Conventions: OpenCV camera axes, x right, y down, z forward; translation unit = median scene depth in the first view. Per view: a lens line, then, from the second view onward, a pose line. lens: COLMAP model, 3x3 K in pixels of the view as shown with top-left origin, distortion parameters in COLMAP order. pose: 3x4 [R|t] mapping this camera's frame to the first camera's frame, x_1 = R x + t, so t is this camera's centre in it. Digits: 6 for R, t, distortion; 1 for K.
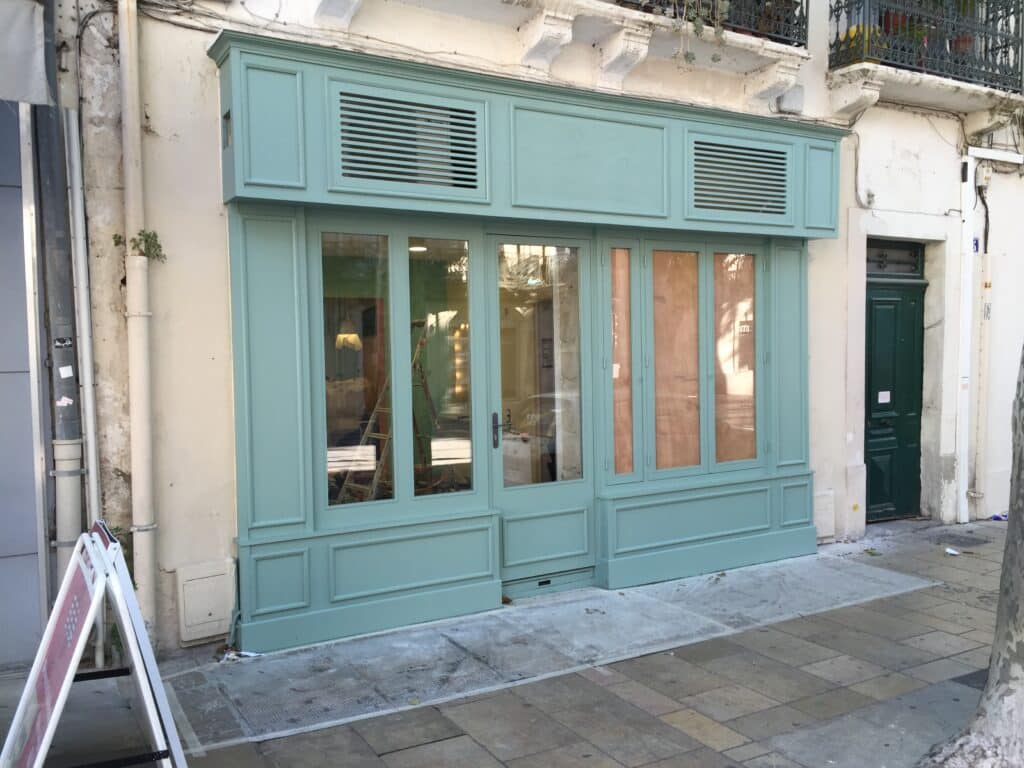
lens RADIAL K [[874.5, 0, 513.5], [0, 874.5, 385.3], [0, 0, 1]] dist [0.068335, -0.091165]
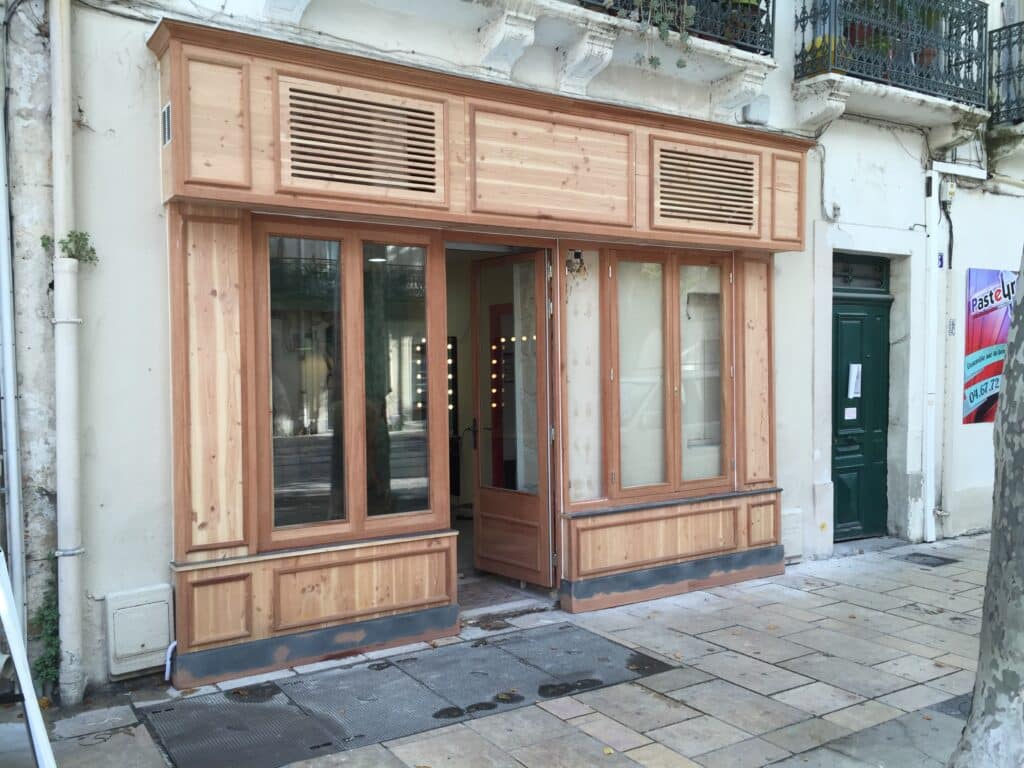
lens RADIAL K [[879.9, 0, 512.0], [0, 879.9, 384.0], [0, 0, 1]] dist [0.065779, -0.089719]
pose [[0.999139, 0.003437, 0.041356, 0.002709], [-0.002556, 0.999769, -0.021331, 0.003194], [-0.041420, 0.021207, 0.998917, 0.034631]]
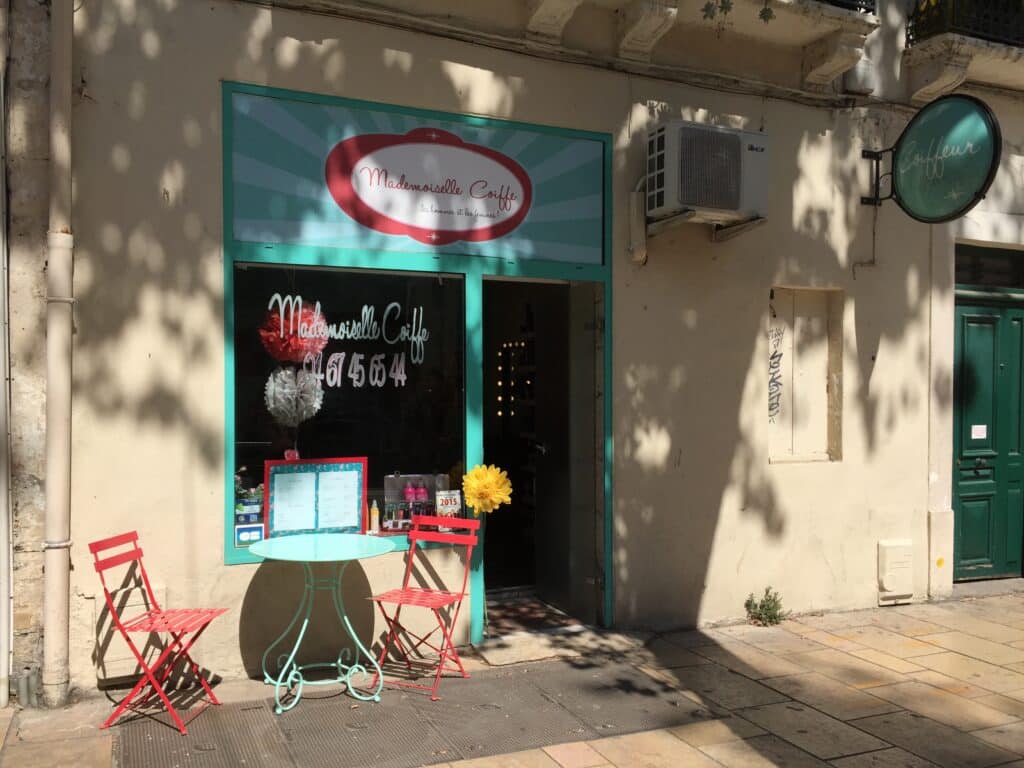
lens RADIAL K [[883.1, 0, 507.4], [0, 883.1, 386.0], [0, 0, 1]] dist [0.059750, -0.087077]
pose [[0.992967, 0.021036, -0.116511, 0.087484], [-0.026315, 0.998687, -0.043955, 0.023102], [0.115434, 0.046711, 0.992216, 0.123650]]
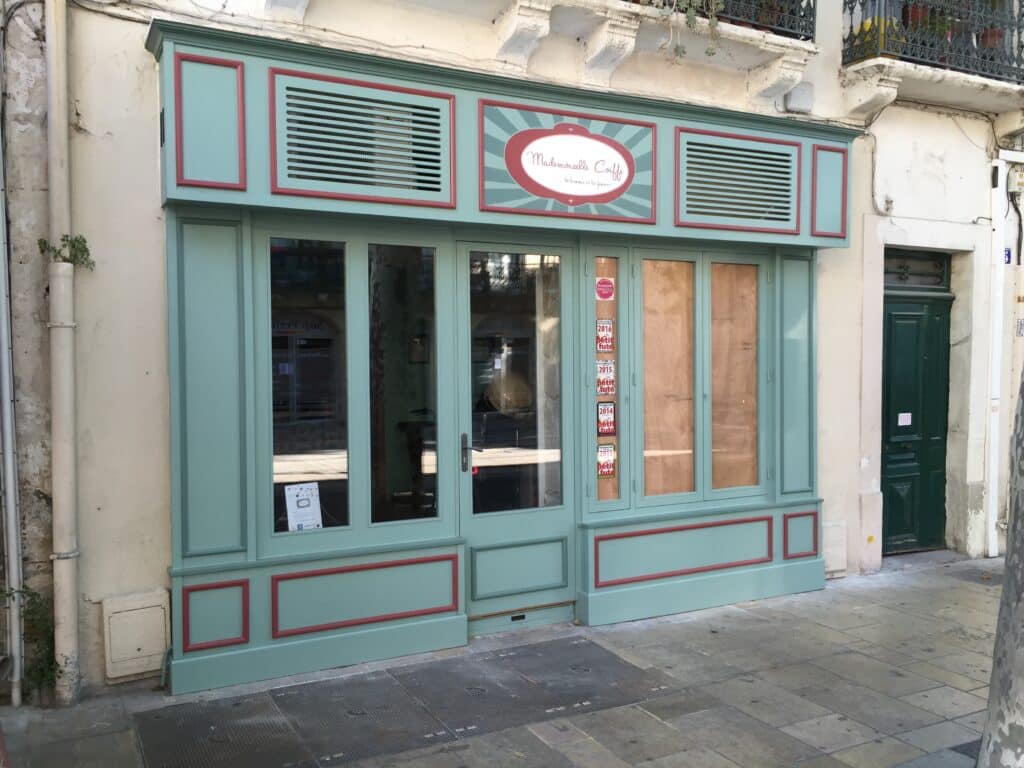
lens RADIAL K [[878.3, 0, 515.8], [0, 878.3, 382.2], [0, 0, 1]] dist [0.060006, -0.079773]
pose [[0.998805, 0.012178, -0.047324, 0.068814], [-0.012775, 0.999842, -0.012352, -0.010617], [0.047166, 0.012942, 0.998803, 0.064772]]
